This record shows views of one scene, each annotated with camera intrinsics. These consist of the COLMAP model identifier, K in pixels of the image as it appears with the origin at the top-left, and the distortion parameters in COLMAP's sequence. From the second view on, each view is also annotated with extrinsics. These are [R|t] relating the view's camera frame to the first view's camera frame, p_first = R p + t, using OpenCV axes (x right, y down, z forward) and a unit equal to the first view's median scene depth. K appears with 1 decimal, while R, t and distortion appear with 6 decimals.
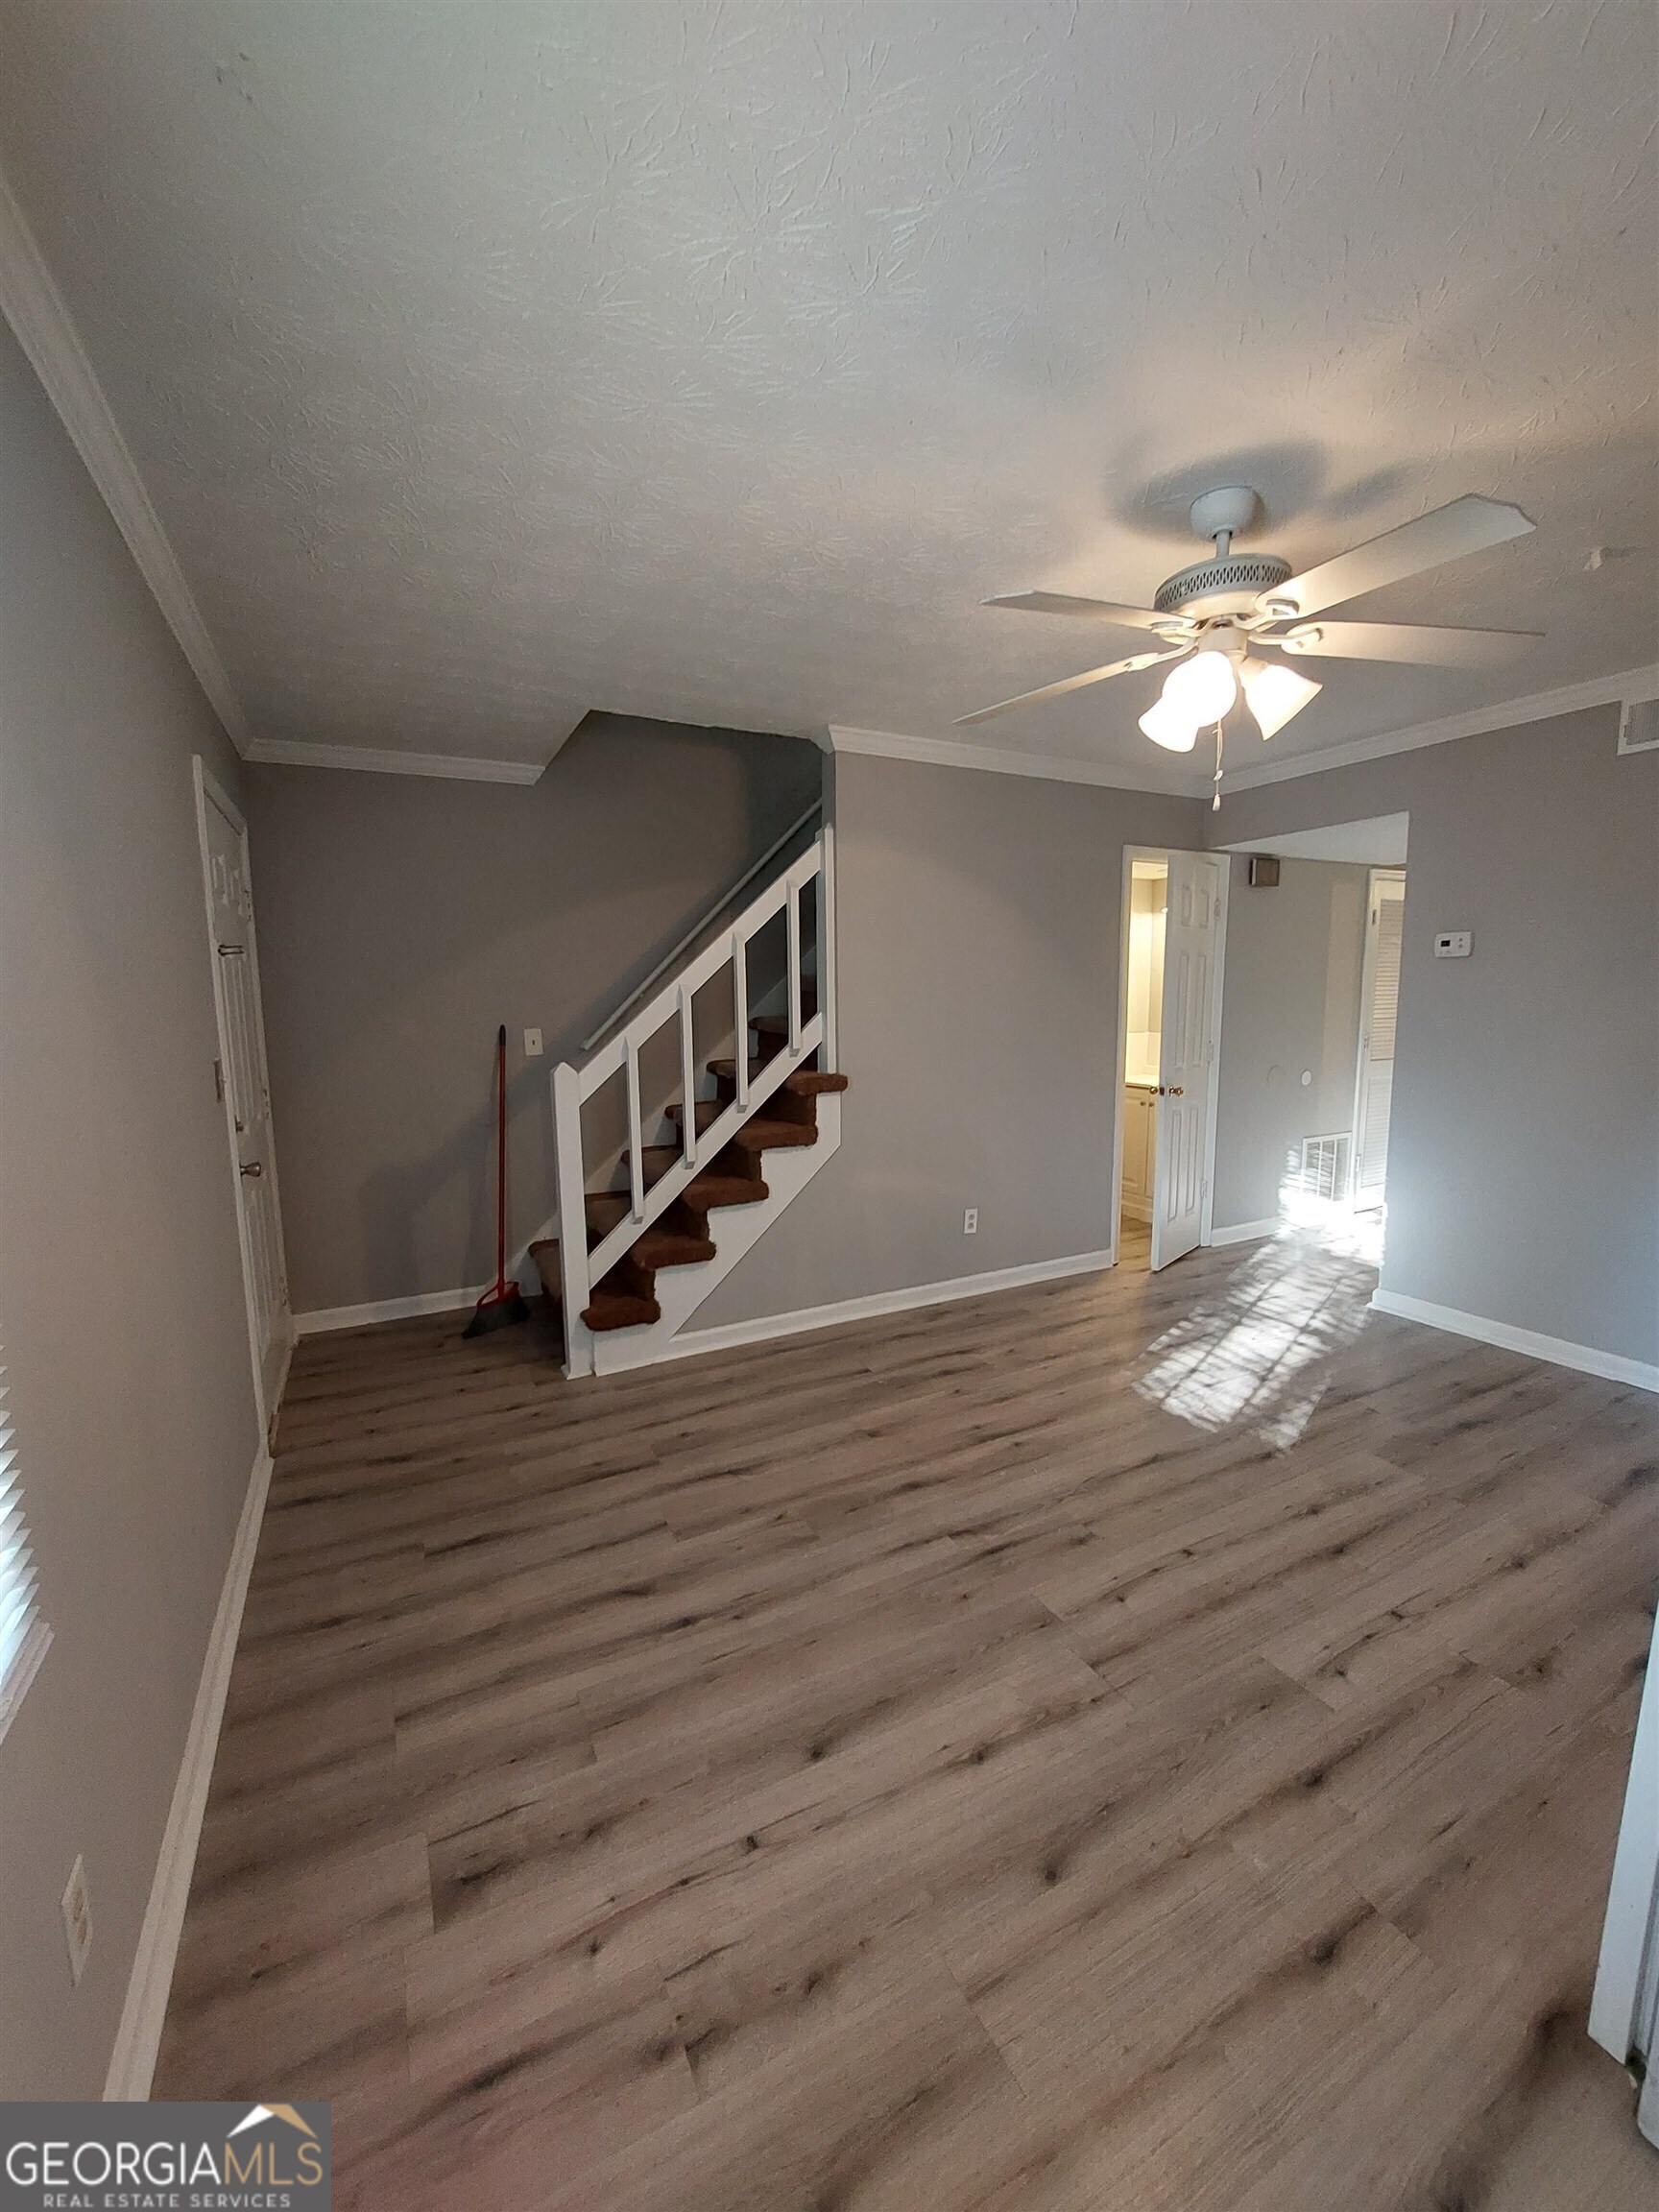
lens RADIAL K [[887.1, 0, 843.7], [0, 887.1, 1104.9], [0, 0, 1]] dist [-0.008645, -0.000962]
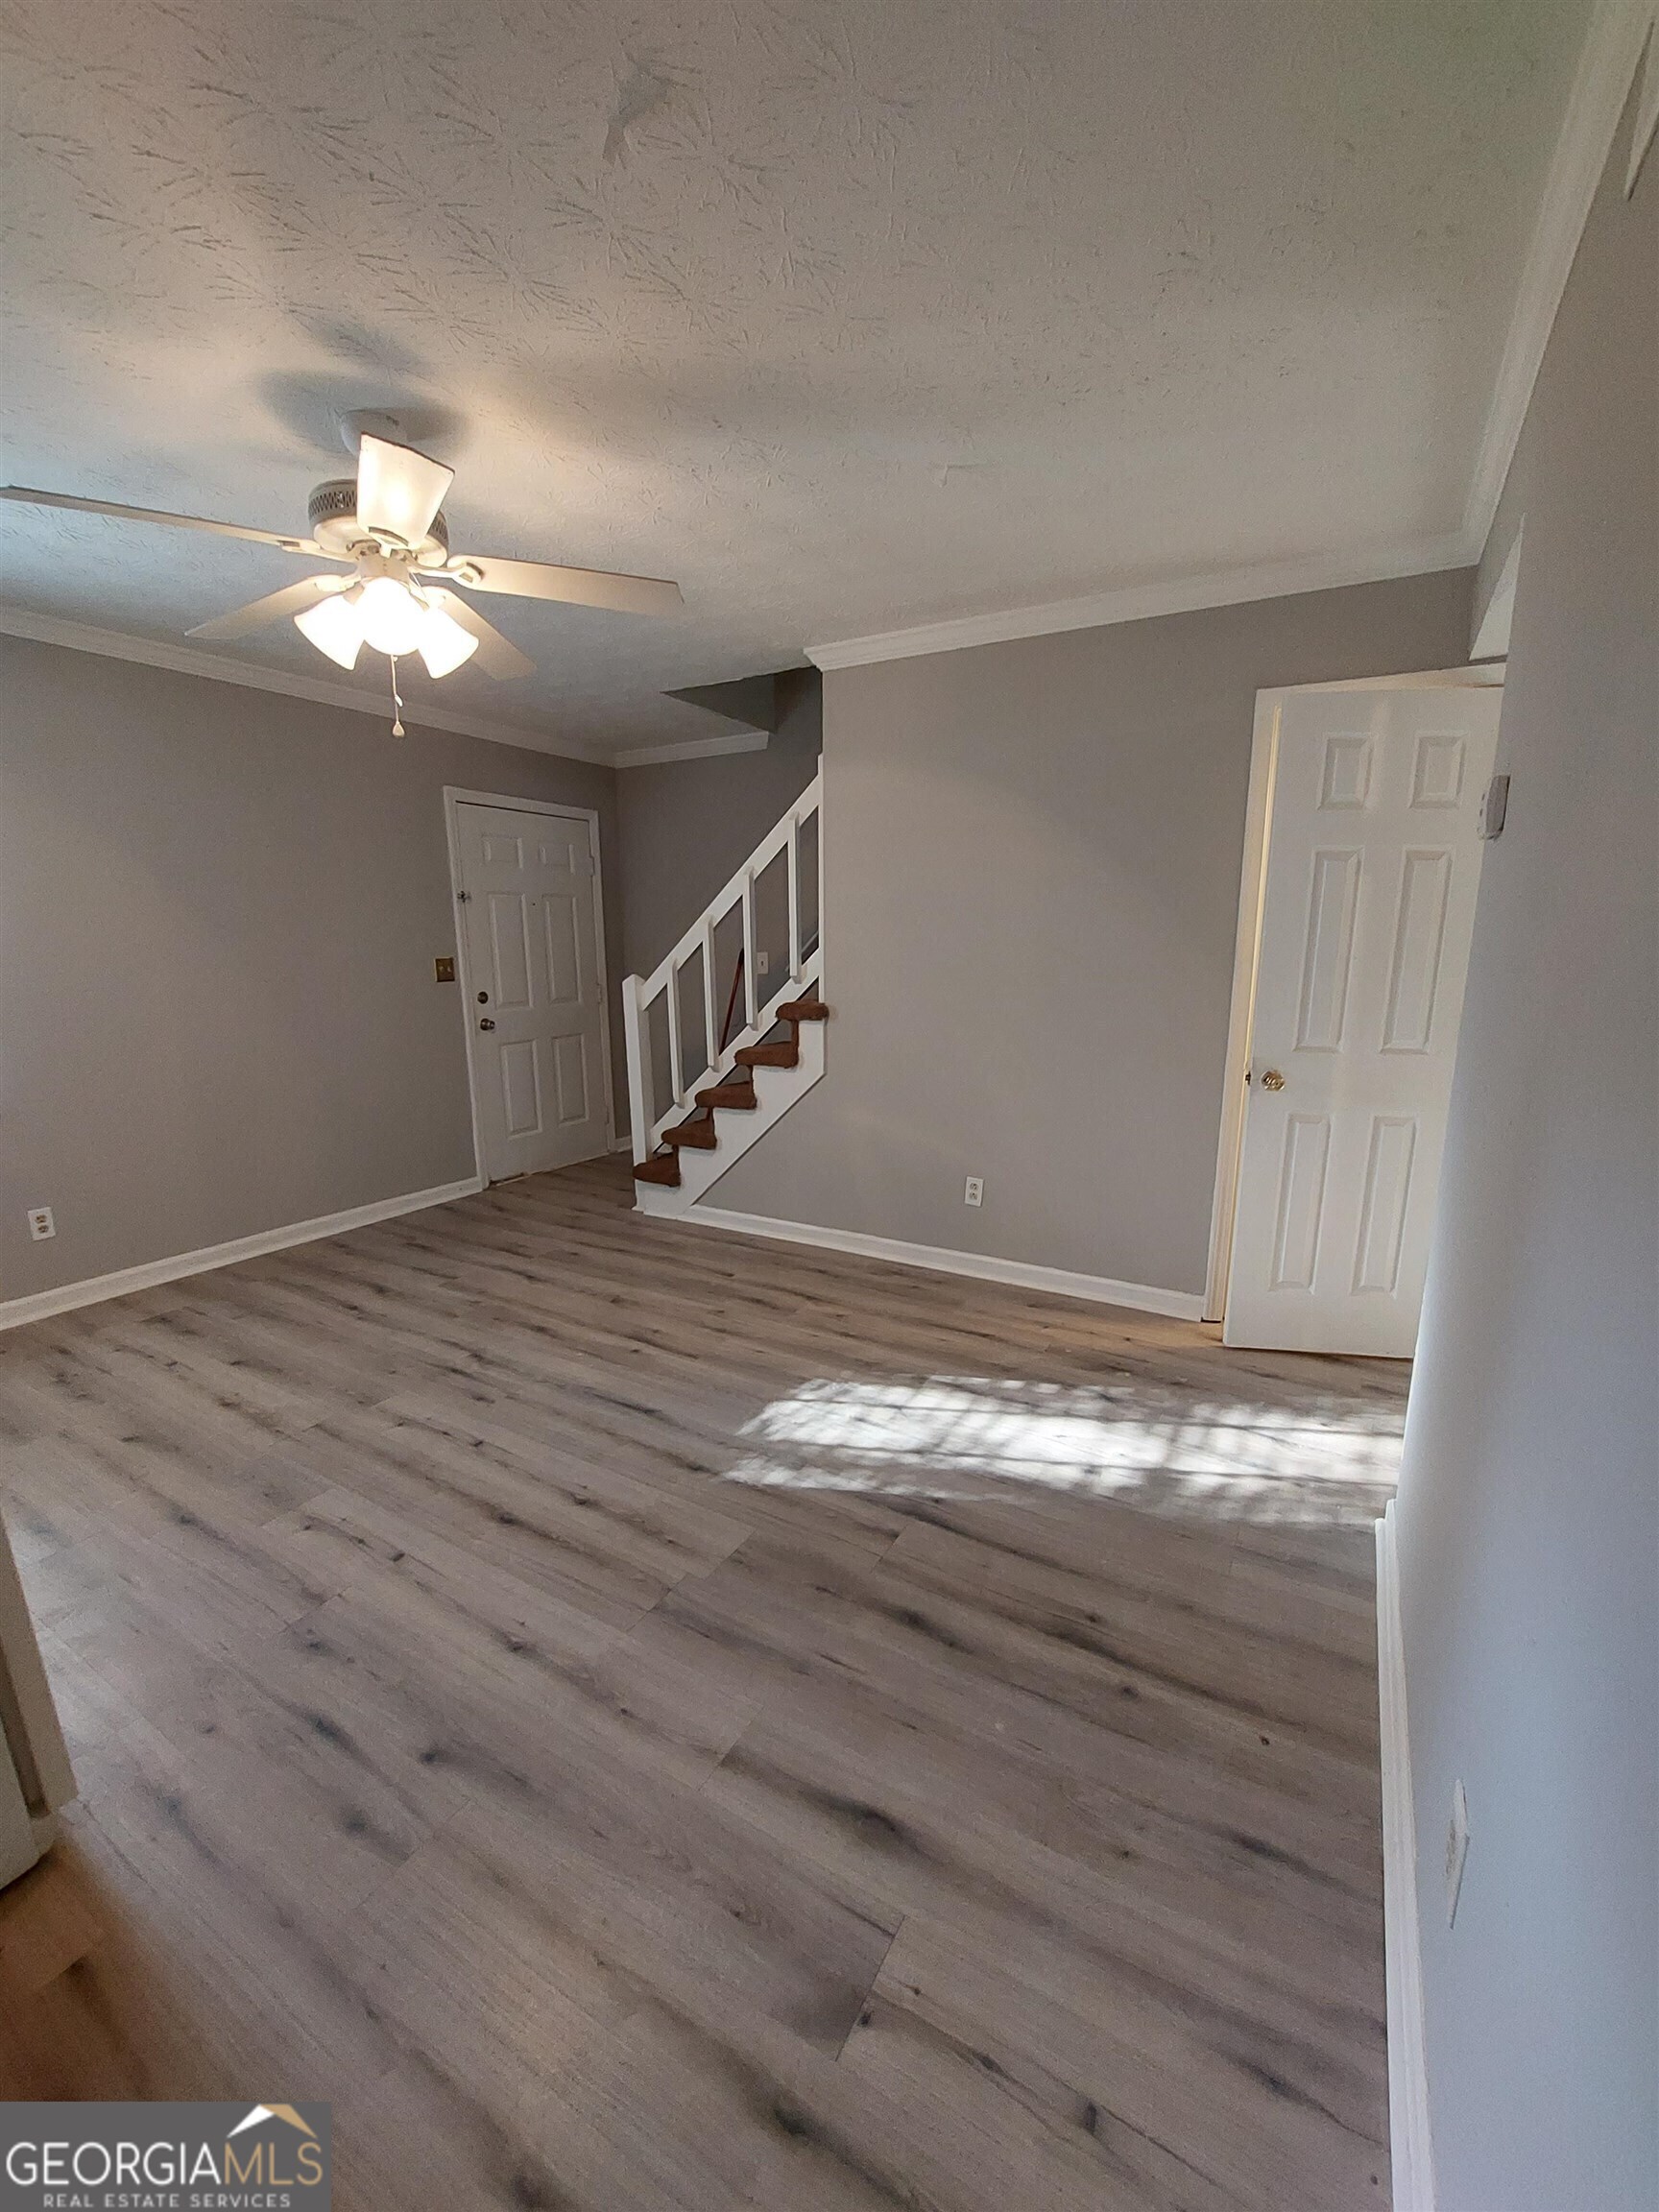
lens RADIAL K [[887.1, 0, 834.9], [0, 887.1, 1120.0], [0, 0, 1]] dist [-0.008645, -0.000962]
pose [[0.524672, 0.177426, -0.832610, 1.035609], [-0.109541, 0.983980, 0.140655, -0.057908], [0.844228, 0.017407, 0.535702, 0.561621]]
